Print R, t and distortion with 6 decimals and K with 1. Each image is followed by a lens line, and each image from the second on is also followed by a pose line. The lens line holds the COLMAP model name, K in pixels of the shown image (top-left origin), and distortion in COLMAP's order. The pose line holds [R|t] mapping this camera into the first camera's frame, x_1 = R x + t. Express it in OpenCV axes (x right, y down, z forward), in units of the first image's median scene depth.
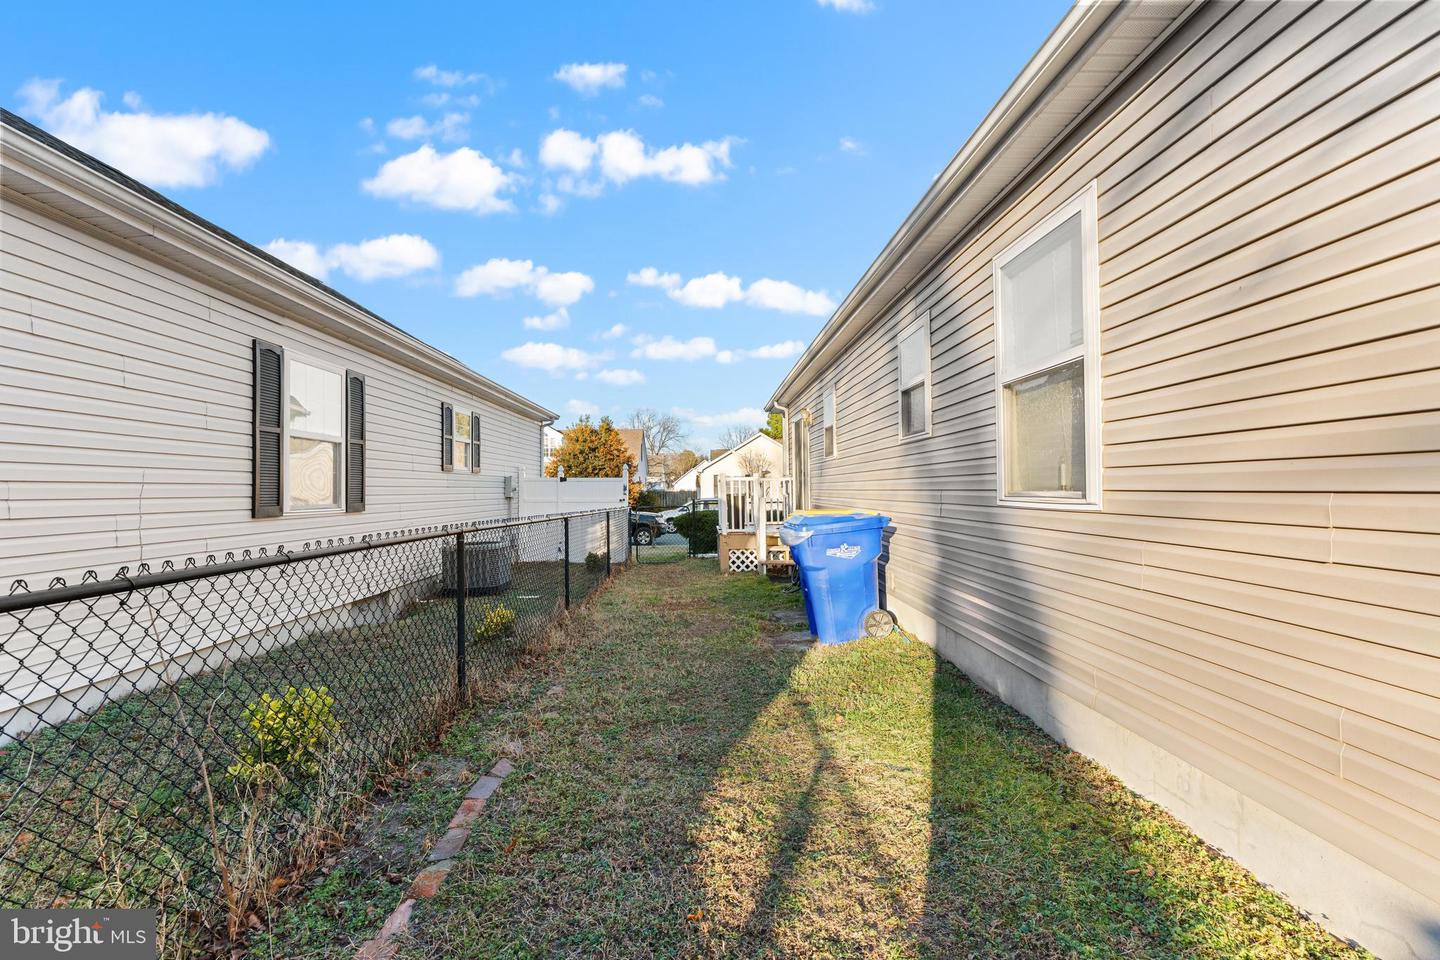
lens RADIAL K [[662.3, 0, 720.0], [0, 662.3, 480.0], [0, 0, 1]] dist [0.000102, -0.000030]
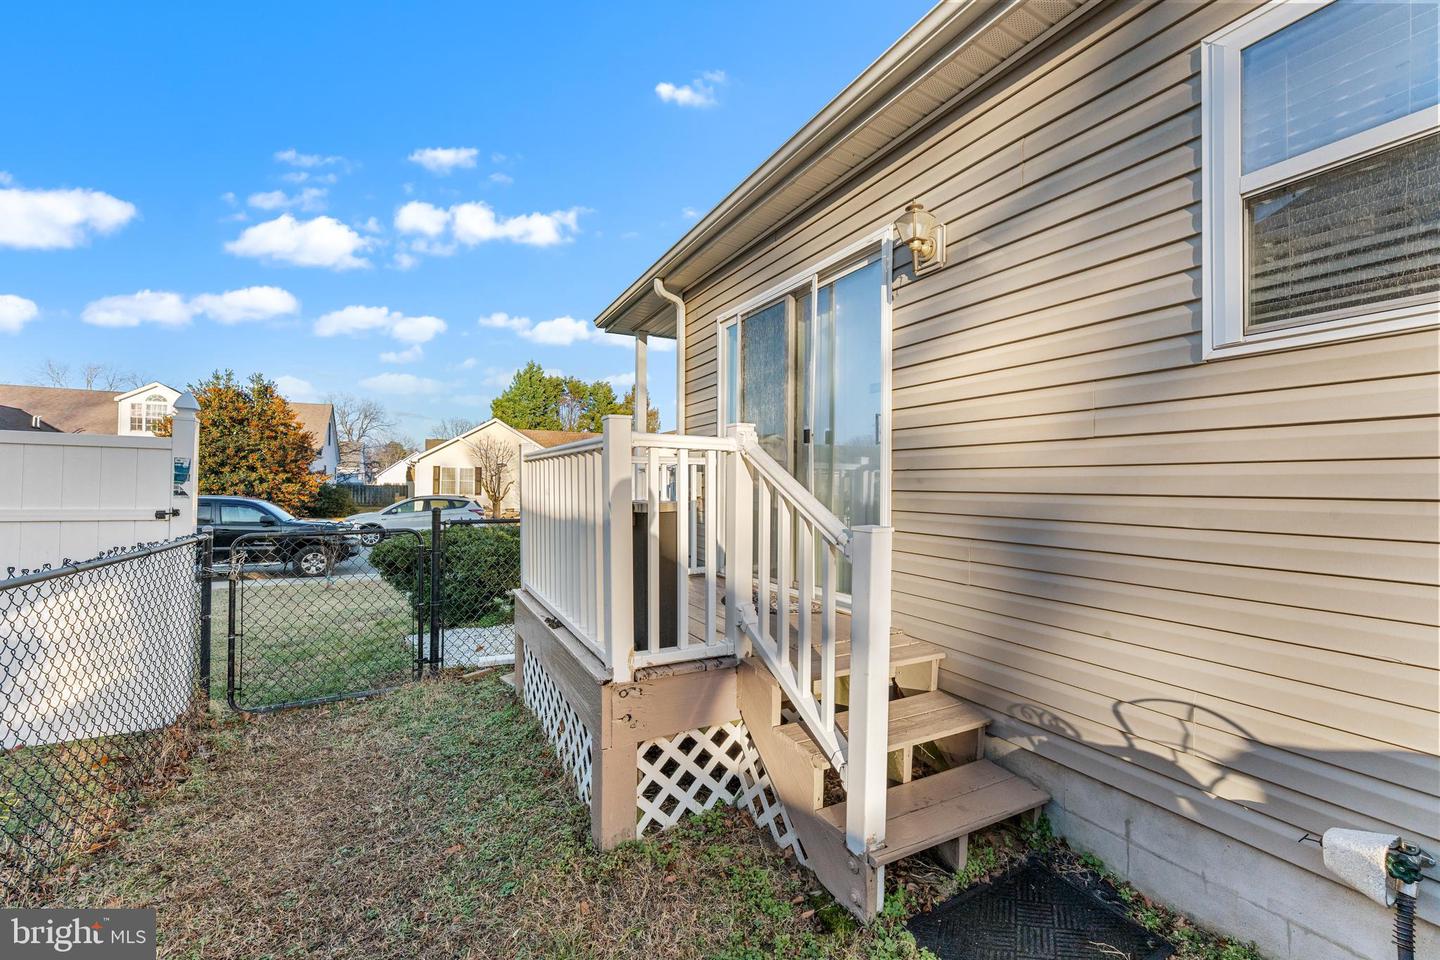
lens RADIAL K [[583.9, 0, 703.7], [0, 583.9, 474.6], [0, 0, 1]] dist [0.000092, 0.000105]
pose [[0.904333, 0.017783, 0.426457, -0.017375], [-0.016269, 0.999842, -0.007193, 0.004419], [-0.426517, -0.000433, 0.904479, 0.263733]]
